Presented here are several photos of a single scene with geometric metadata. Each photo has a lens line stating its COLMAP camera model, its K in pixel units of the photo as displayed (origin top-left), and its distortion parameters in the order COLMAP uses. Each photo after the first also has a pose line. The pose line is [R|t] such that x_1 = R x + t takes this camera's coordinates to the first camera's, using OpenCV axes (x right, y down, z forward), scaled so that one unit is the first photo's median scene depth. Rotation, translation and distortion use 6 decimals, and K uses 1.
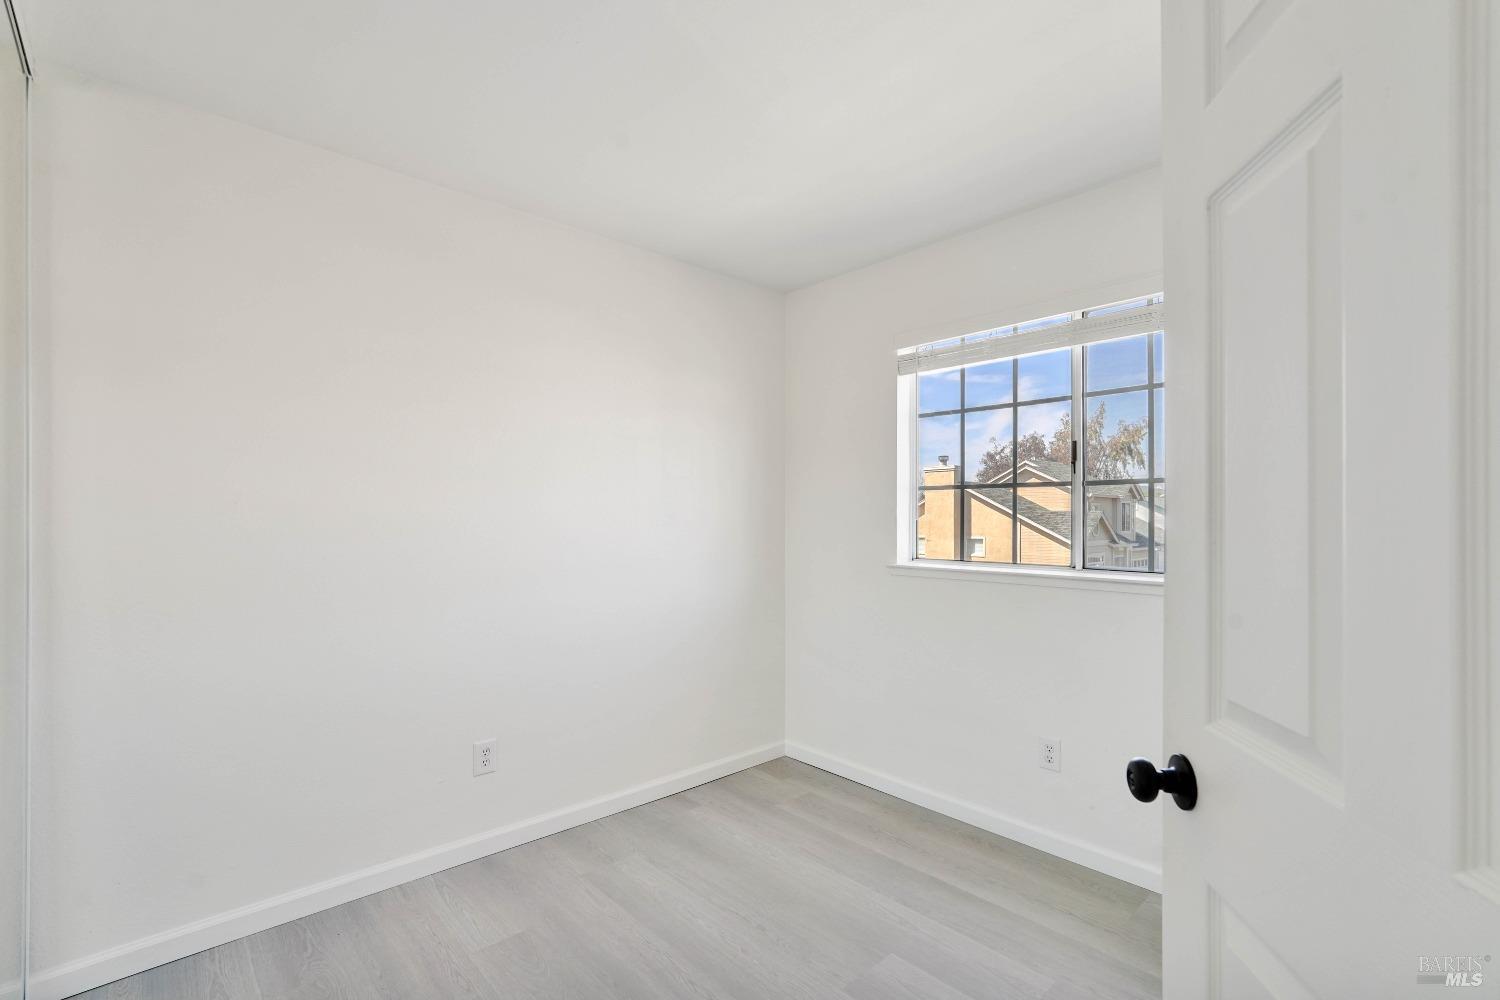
lens RADIAL K [[665.7, 0, 744.0], [0, 665.7, 497.0], [0, 0, 1]] dist [0.000730, 0.000258]
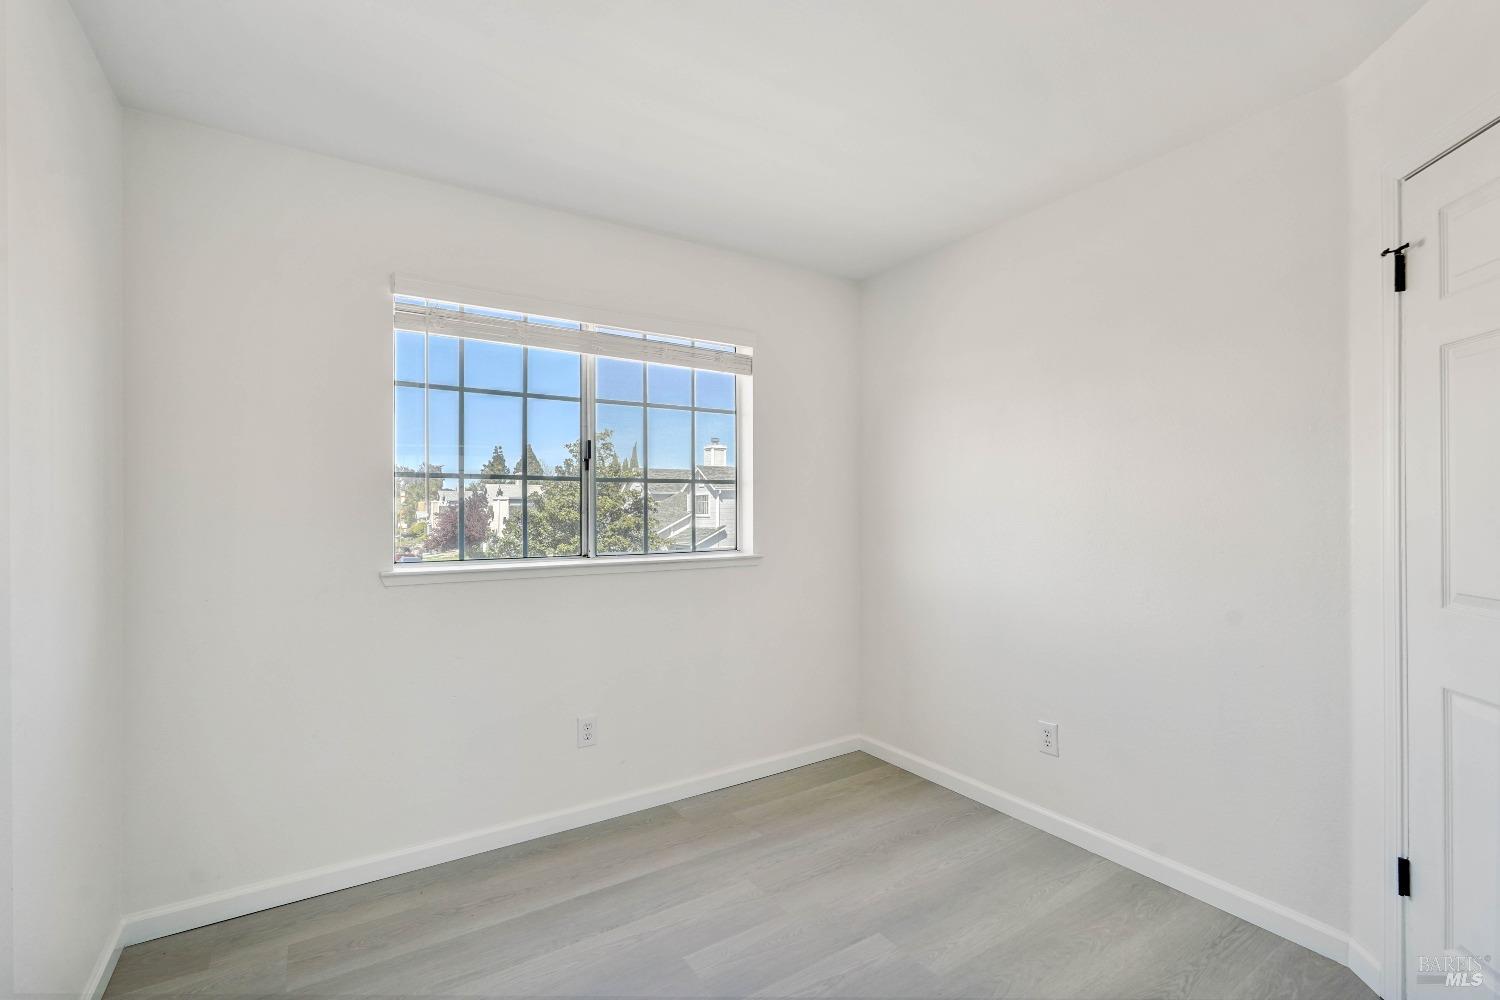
lens RADIAL K [[665.7, 0, 744.0], [0, 665.7, 497.0], [0, 0, 1]] dist [0.000730, 0.000258]
pose [[0.174873, 0.014908, 0.984478, -0.542300], [-0.026705, 0.999589, -0.010393, 0.013605], [-0.984229, -0.024473, 0.175199, 0.561957]]
